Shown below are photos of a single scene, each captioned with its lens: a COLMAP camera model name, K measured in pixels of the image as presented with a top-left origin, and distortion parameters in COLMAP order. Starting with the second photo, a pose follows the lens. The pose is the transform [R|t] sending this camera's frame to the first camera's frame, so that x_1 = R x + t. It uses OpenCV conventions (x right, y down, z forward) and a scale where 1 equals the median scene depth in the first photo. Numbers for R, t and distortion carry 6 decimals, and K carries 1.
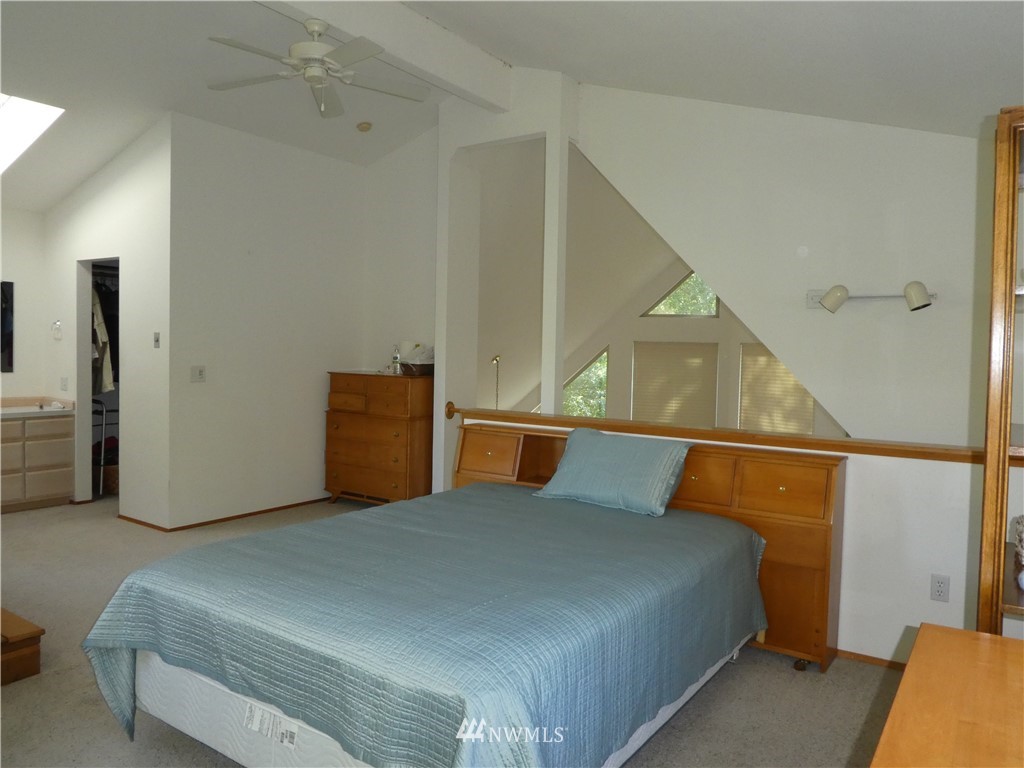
lens RADIAL K [[736.3, 0, 512.0], [0, 736.3, 384.0], [0, 0, 1]] dist [-0.035702, 0.003081]
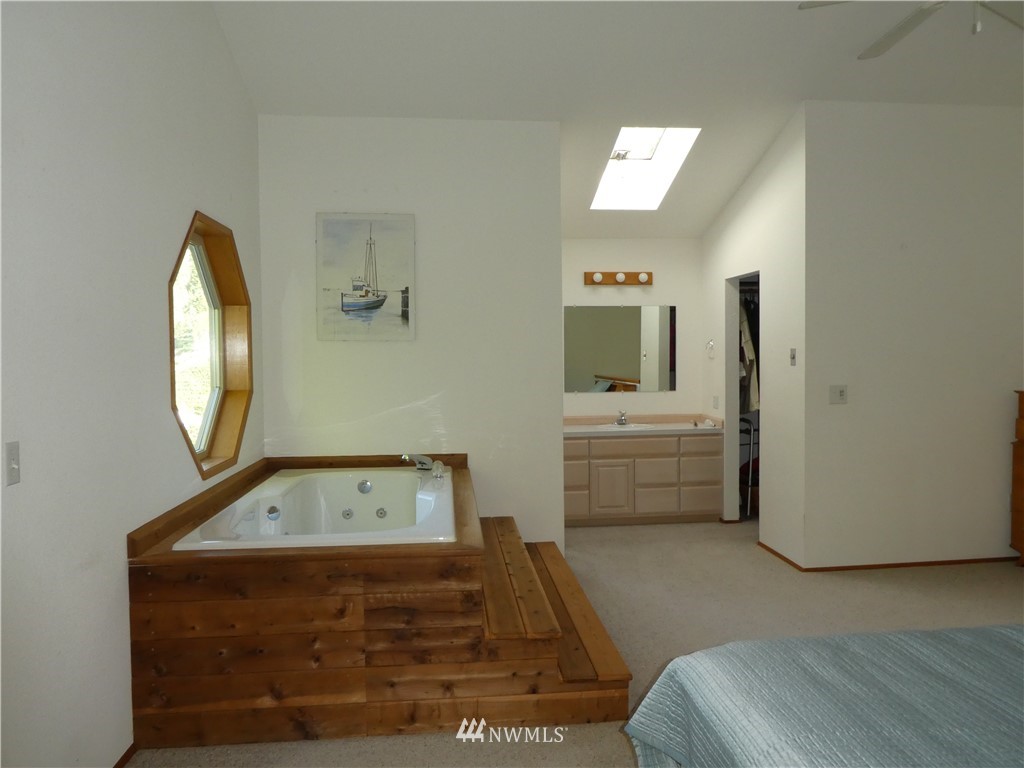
lens RADIAL K [[736.6, 0, 537.5], [0, 736.6, 387.4], [0, 0, 1]] dist [-0.006817, -0.001128]
pose [[0.656775, -0.002754, -0.754082, -0.004376], [-0.004012, 0.999966, -0.007145, -0.013288], [0.754076, 0.007718, 0.656742, 0.145228]]
